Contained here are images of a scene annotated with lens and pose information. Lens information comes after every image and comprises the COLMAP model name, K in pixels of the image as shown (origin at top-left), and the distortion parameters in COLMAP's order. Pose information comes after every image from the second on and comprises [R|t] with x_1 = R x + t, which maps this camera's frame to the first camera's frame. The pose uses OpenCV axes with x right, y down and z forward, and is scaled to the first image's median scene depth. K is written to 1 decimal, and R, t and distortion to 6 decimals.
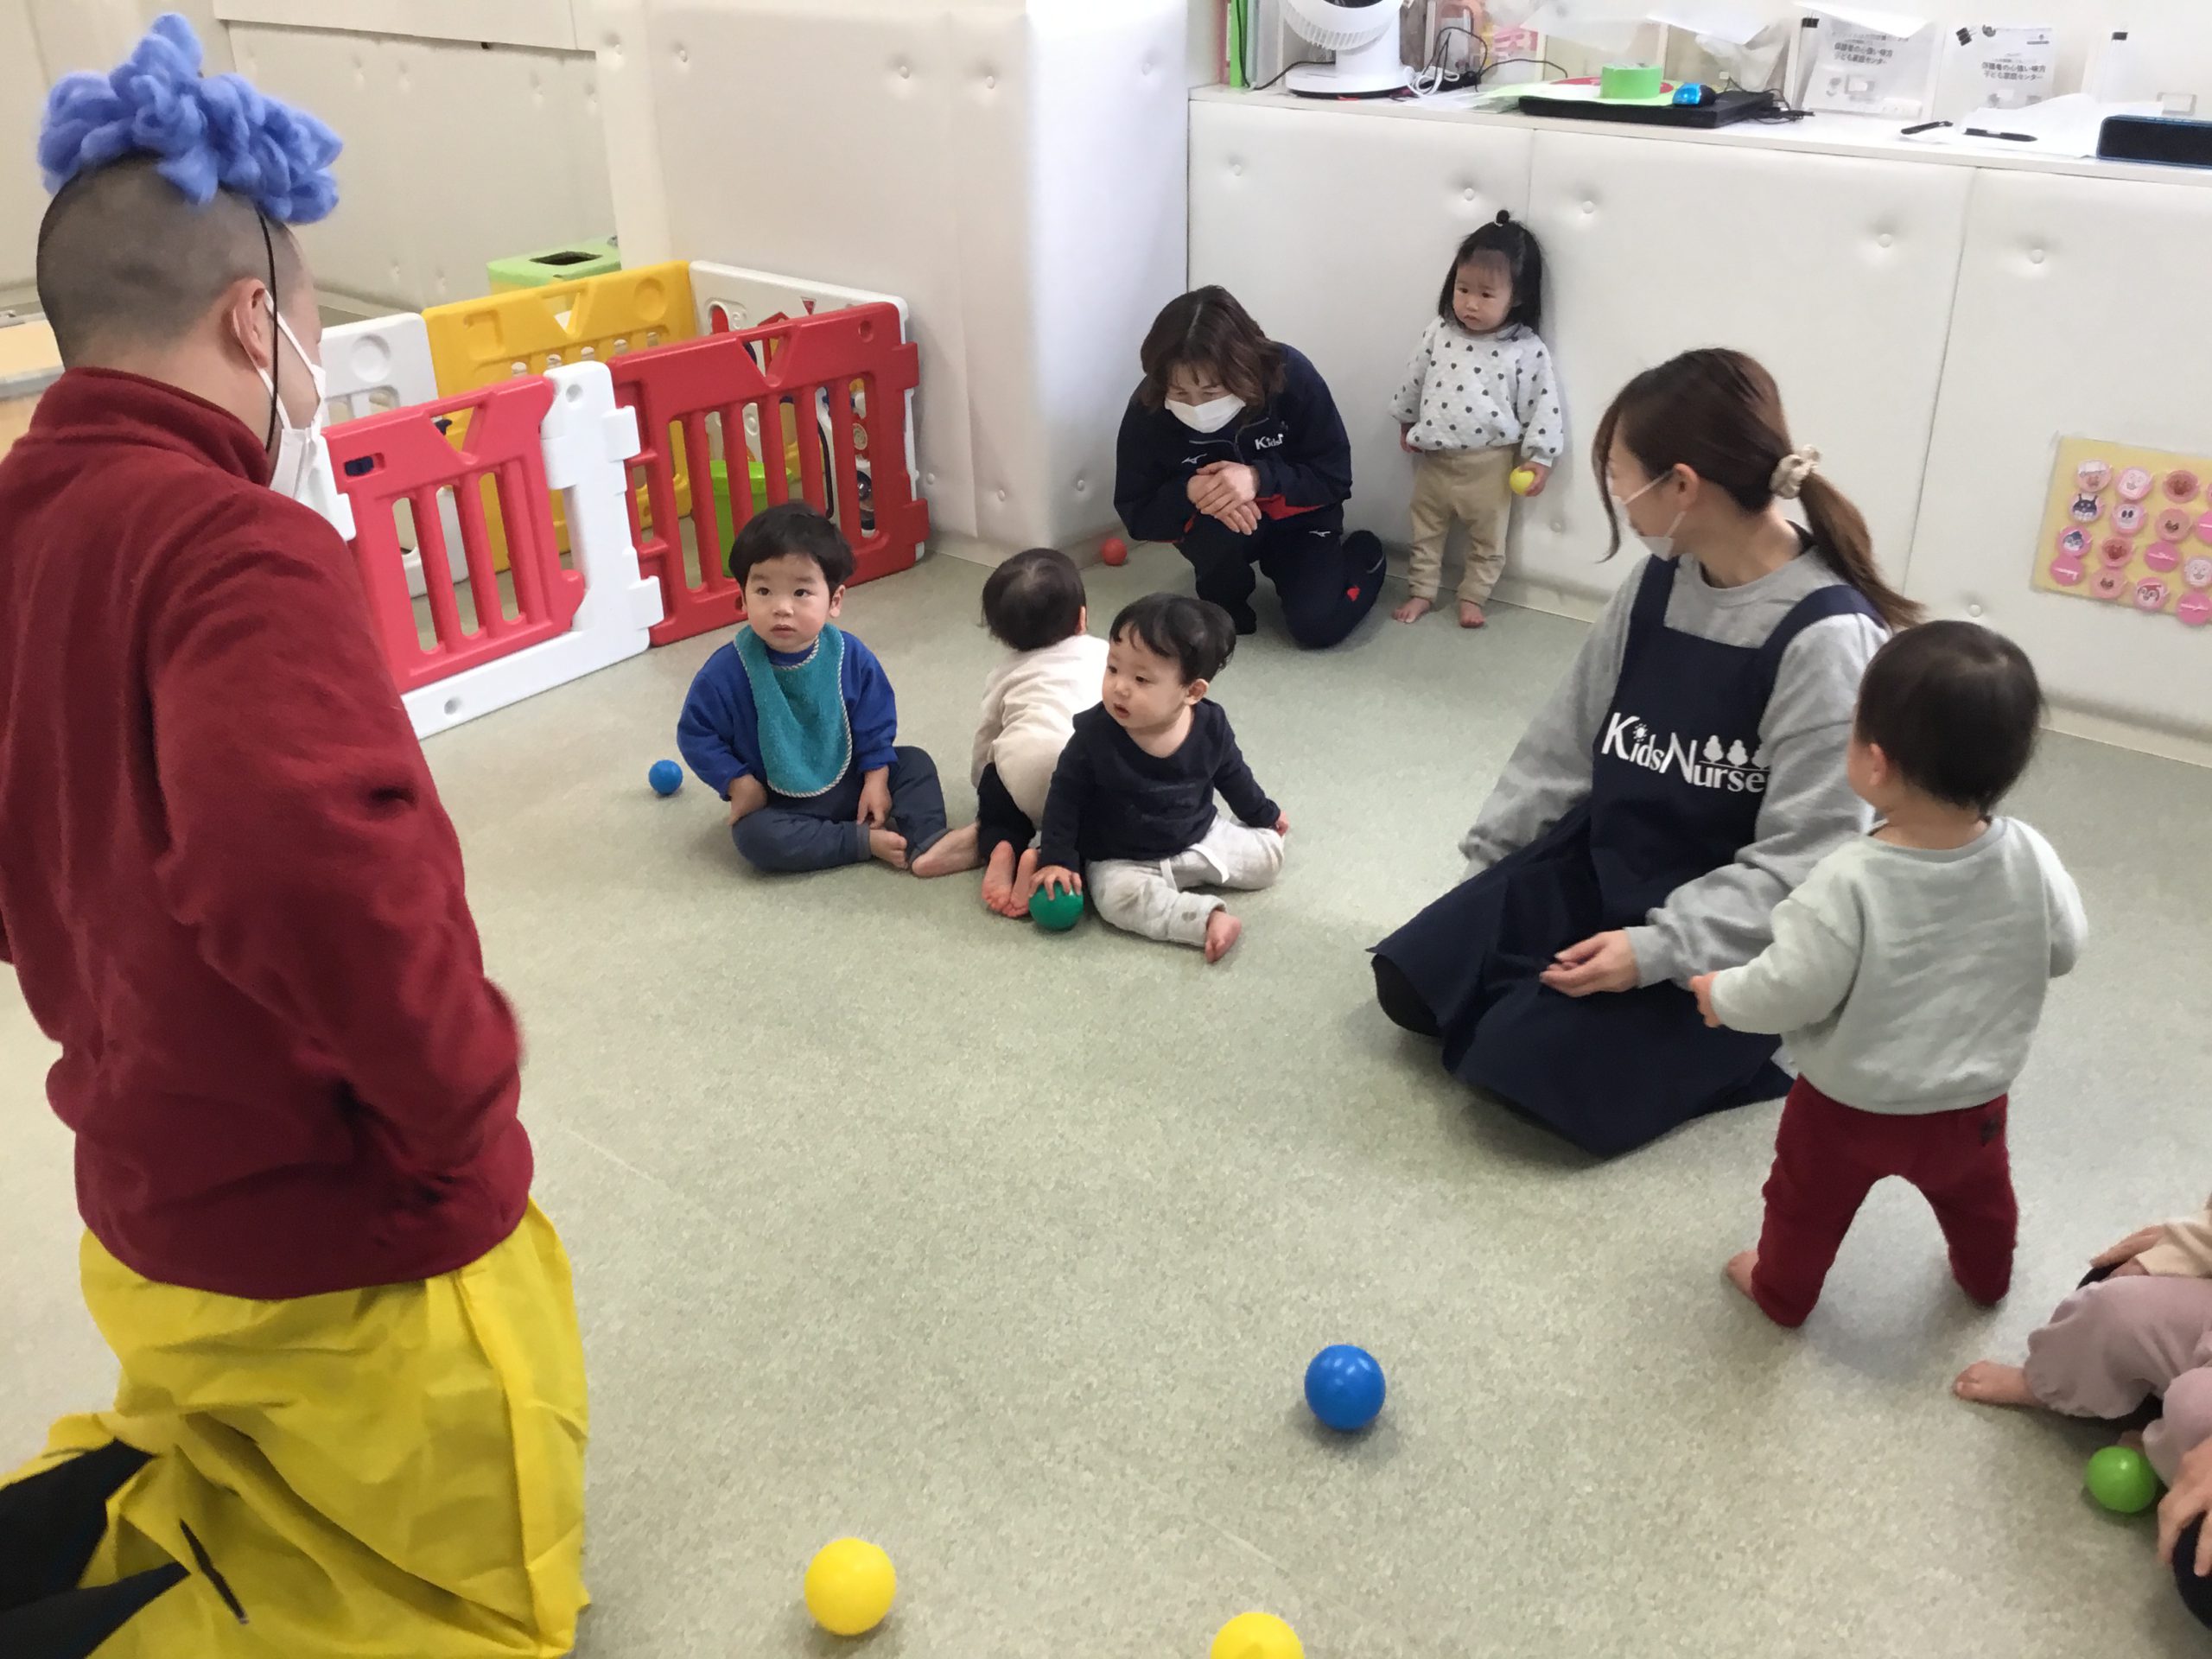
lens RADIAL K [[1999.2, 0, 1111.3], [0, 1999.2, 834.8], [0, 0, 1]] dist [0.011844, -0.207160]
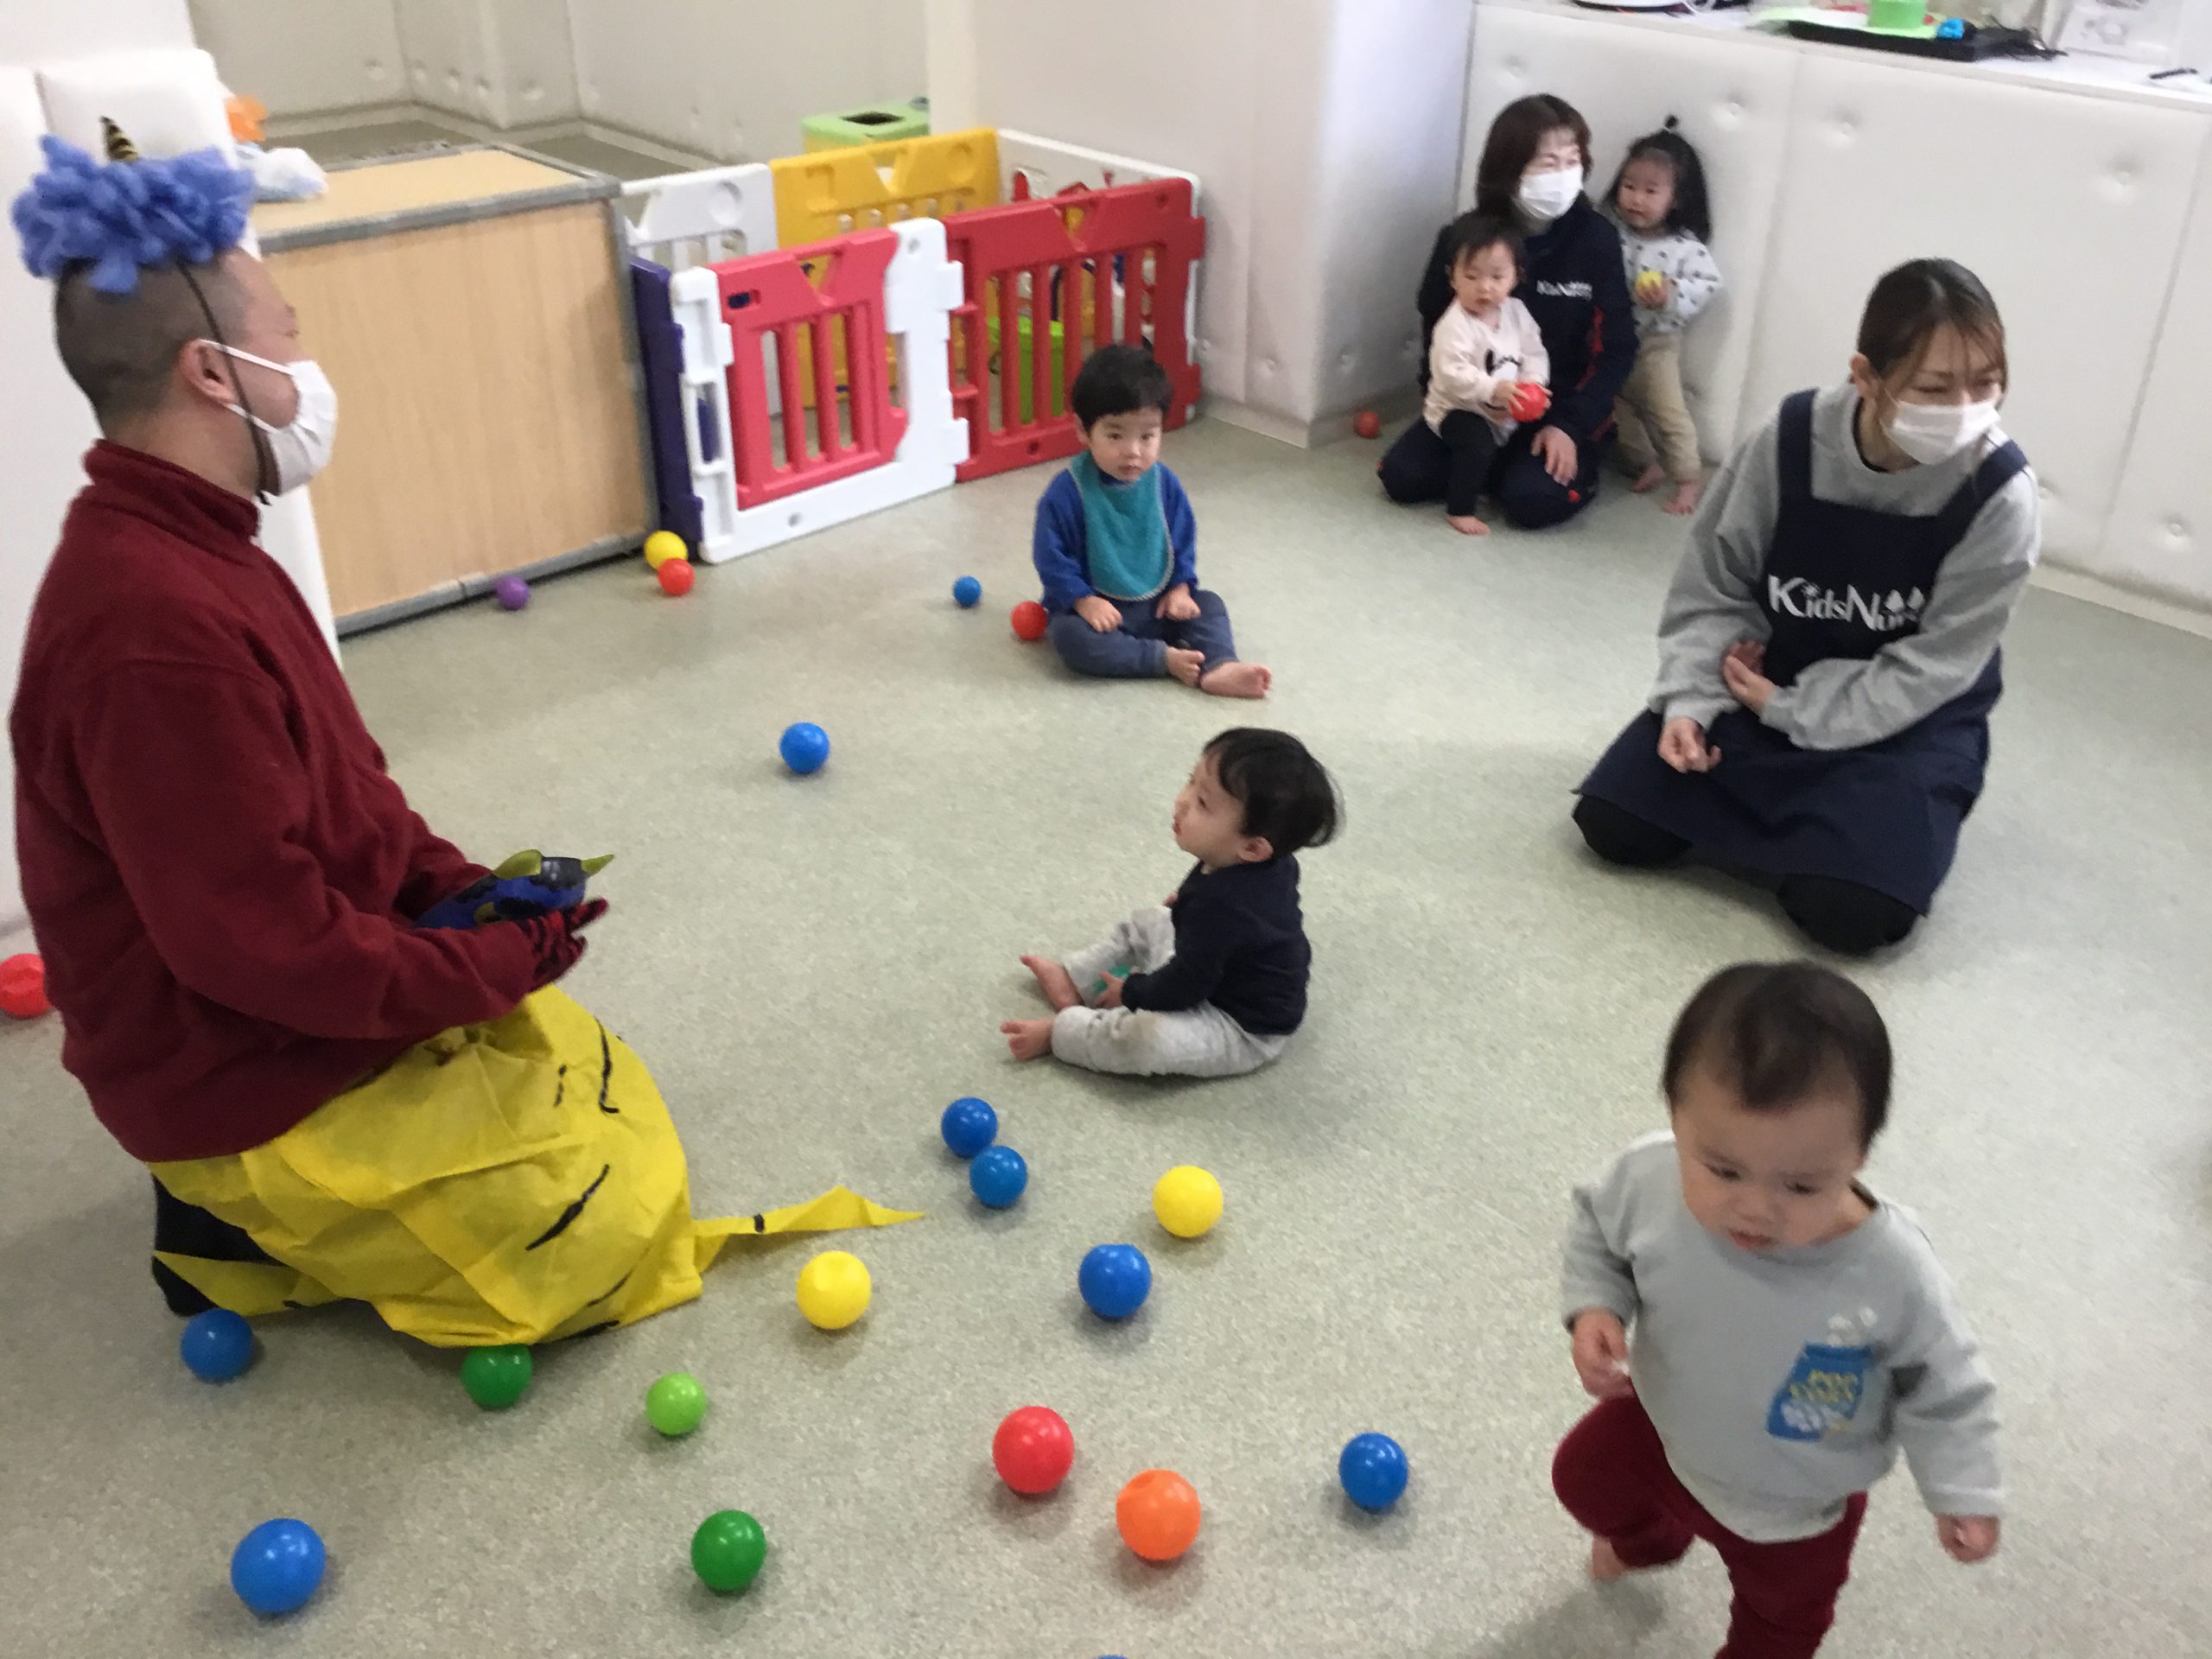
lens RADIAL K [[1999.2, 0, 1111.3], [0, 1999.2, 834.8], [0, 0, 1]] dist [0.011844, -0.207160]
pose [[0.993406, 0.080142, -0.081989, -0.041365], [-0.075234, 0.995280, 0.061296, 0.029553], [0.086514, -0.054724, 0.994747, -0.121826]]
